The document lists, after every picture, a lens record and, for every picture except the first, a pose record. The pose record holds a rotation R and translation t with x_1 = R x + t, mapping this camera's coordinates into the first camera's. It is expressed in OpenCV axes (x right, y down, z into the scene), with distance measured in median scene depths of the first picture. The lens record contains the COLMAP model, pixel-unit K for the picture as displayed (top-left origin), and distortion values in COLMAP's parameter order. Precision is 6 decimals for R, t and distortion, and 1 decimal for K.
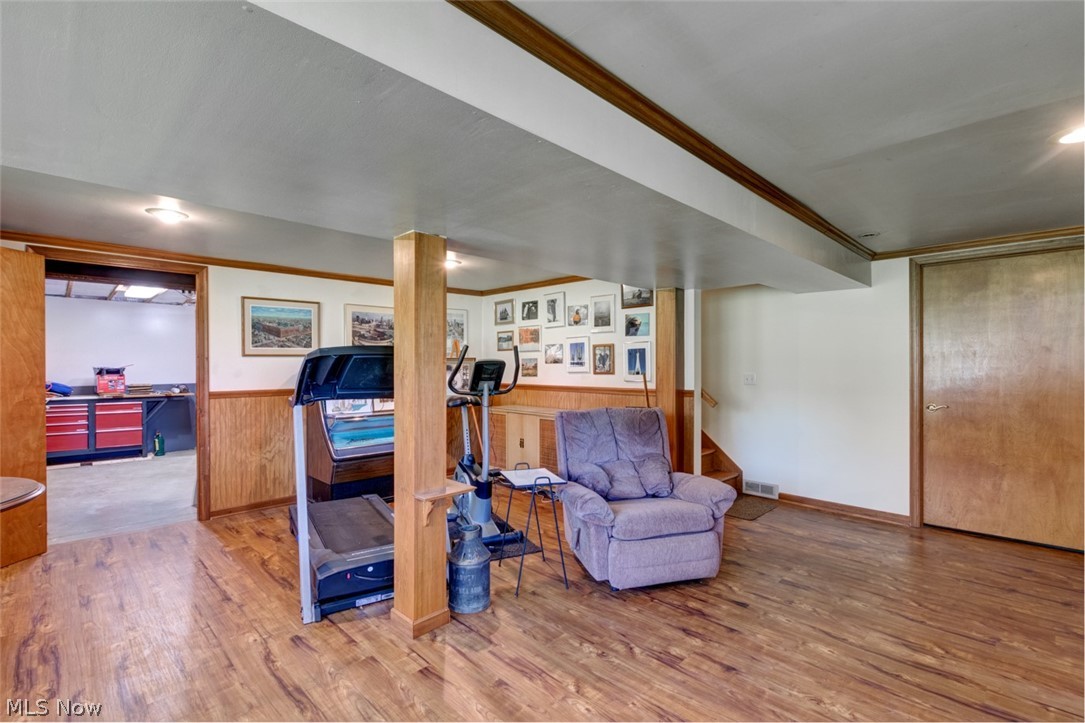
lens RADIAL K [[492.5, 0, 541.7], [0, 492.5, 364.8], [0, 0, 1]] dist [0.002197, 0.000168]
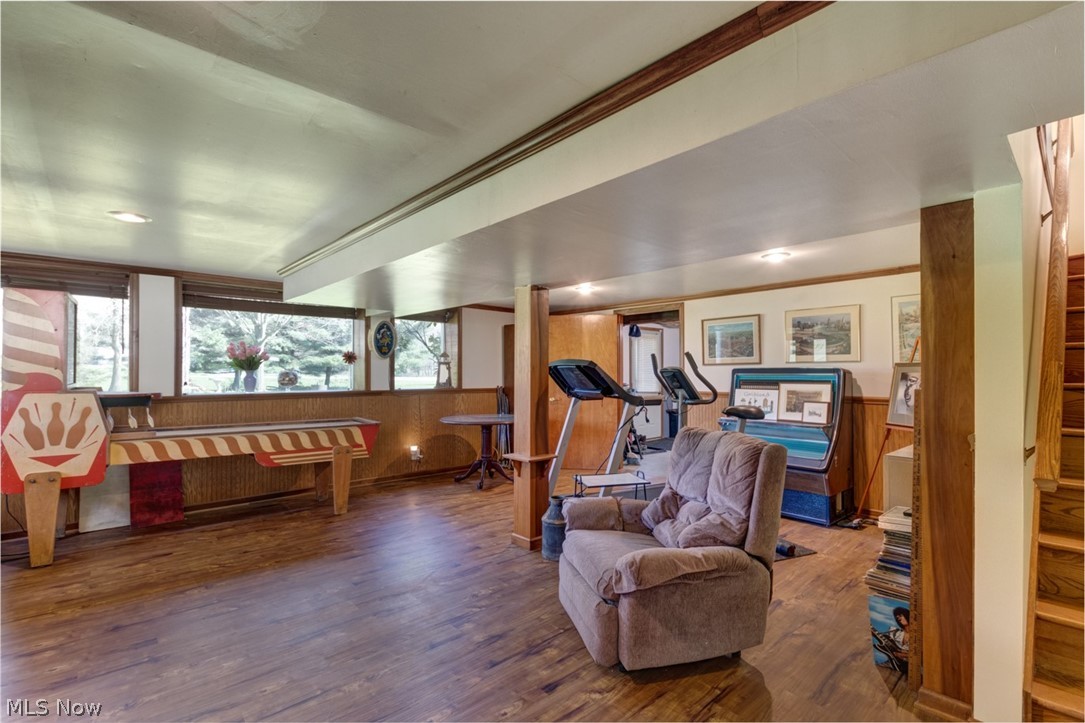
lens RADIAL K [[492.5, 0, 542.1], [0, 492.5, 366.6], [0, 0, 1]] dist [0.002197, 0.000168]
pose [[-0.050023, -0.005999, -0.998730, 0.935652], [0.002138, 0.999979, -0.006114, -0.008303], [0.998746, -0.002441, -0.050009, 0.817712]]
